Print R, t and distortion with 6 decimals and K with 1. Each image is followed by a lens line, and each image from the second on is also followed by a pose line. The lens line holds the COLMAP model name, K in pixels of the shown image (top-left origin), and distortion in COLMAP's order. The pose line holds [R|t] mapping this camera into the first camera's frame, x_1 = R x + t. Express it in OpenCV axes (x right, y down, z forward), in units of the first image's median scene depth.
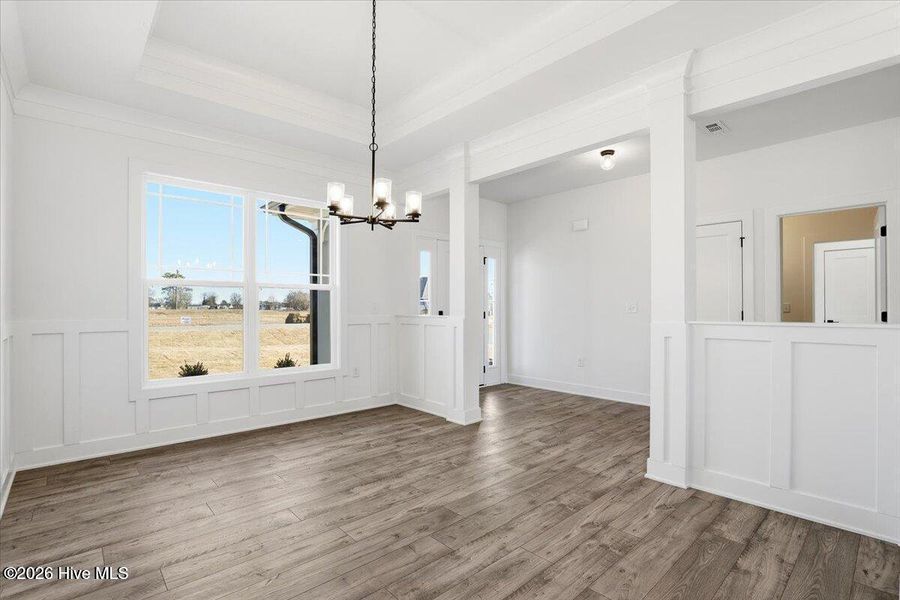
lens RADIAL K [[421.7, 0, 445.5], [0, 421.7, 304.0], [0, 0, 1]] dist [-0.030715, 0.000256]
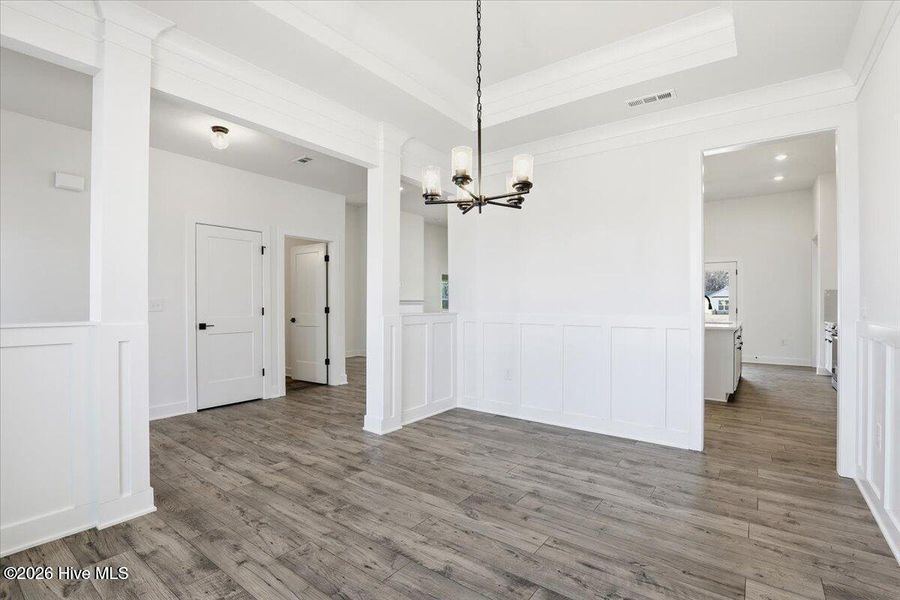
lens RADIAL K [[421.7, 0, 445.5], [0, 421.7, 304.0], [0, 0, 1]] dist [-0.030715, 0.000256]
pose [[-0.180909, -0.002722, 0.983496, -0.841491], [-0.005980, 0.999981, 0.001668, 0.004900], [-0.983482, -0.005580, -0.180921, 1.040411]]
